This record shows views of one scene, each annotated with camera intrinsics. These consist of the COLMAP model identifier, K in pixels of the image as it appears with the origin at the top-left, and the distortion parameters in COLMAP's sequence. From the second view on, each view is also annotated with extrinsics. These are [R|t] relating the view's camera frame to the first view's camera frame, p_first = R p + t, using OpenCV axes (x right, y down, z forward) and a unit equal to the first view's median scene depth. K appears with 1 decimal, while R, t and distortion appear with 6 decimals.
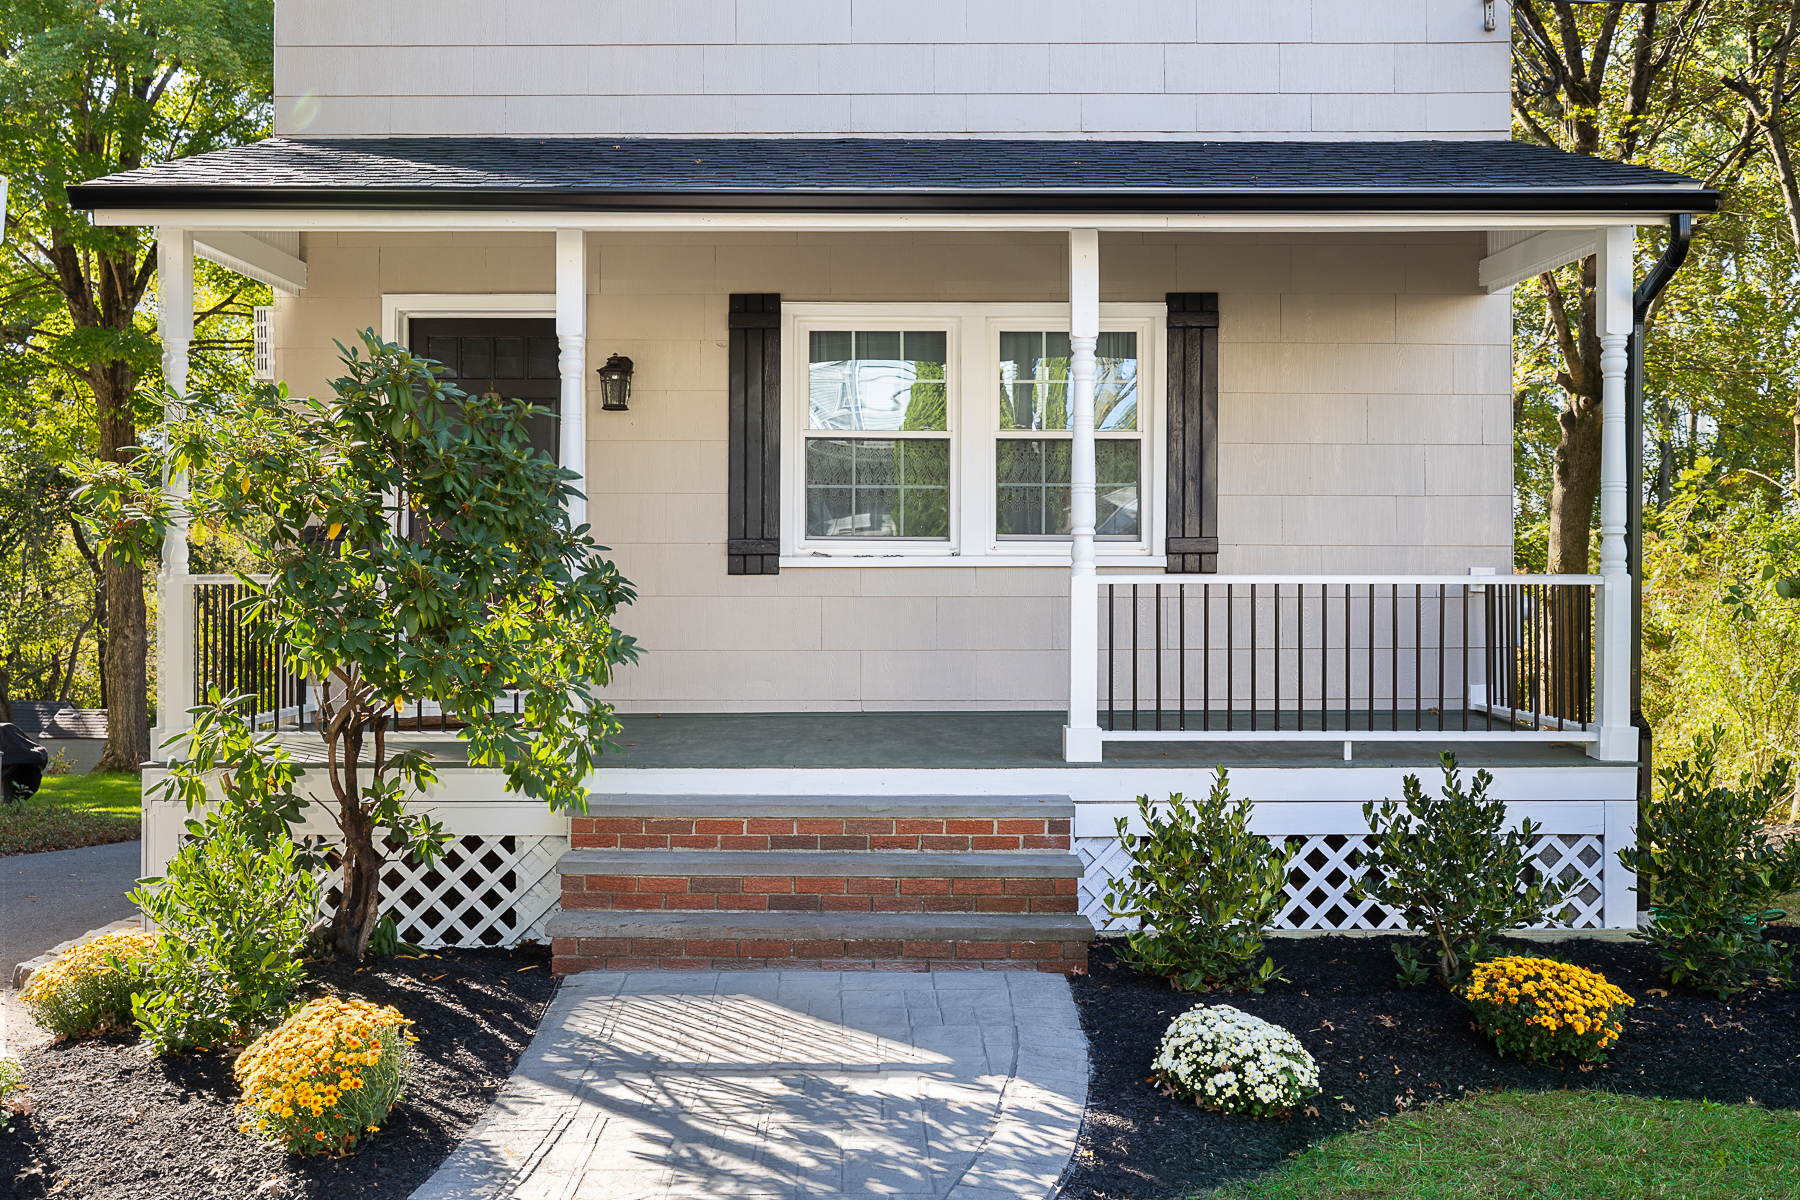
lens RADIAL K [[1667.2, 0, 900.0], [0, 1667.2, 600.0], [0, 0, 1]] dist [-0.038361, 0.004900]
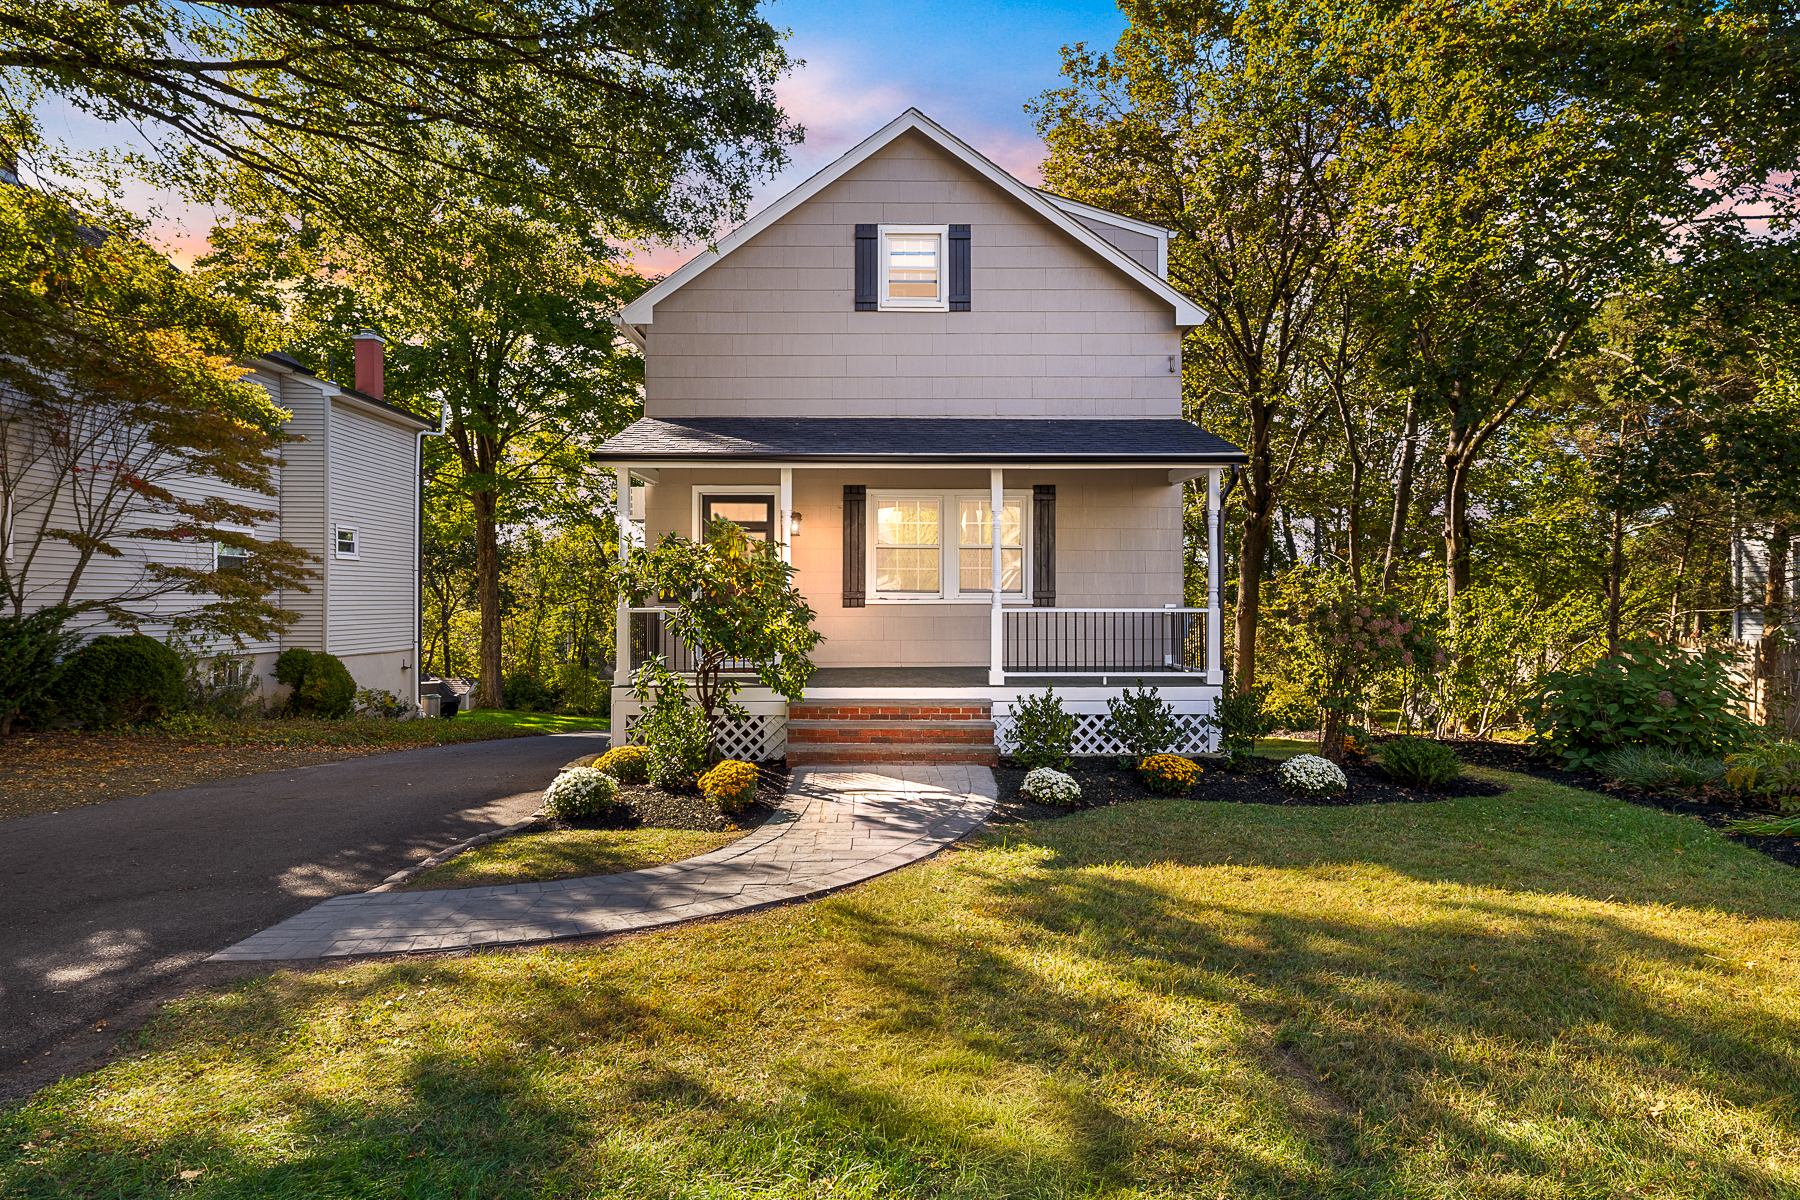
lens RADIAL K [[995.8, 0, 900.0], [0, 995.8, 600.0], [0, 0, 1]] dist [-0.000424, 0.000064]
pose [[0.999978, -0.000097, 0.006627, -0.042952], [0.000204, 0.999871, -0.016068, -0.004304], [-0.006624, 0.016069, 0.999849, -0.481185]]
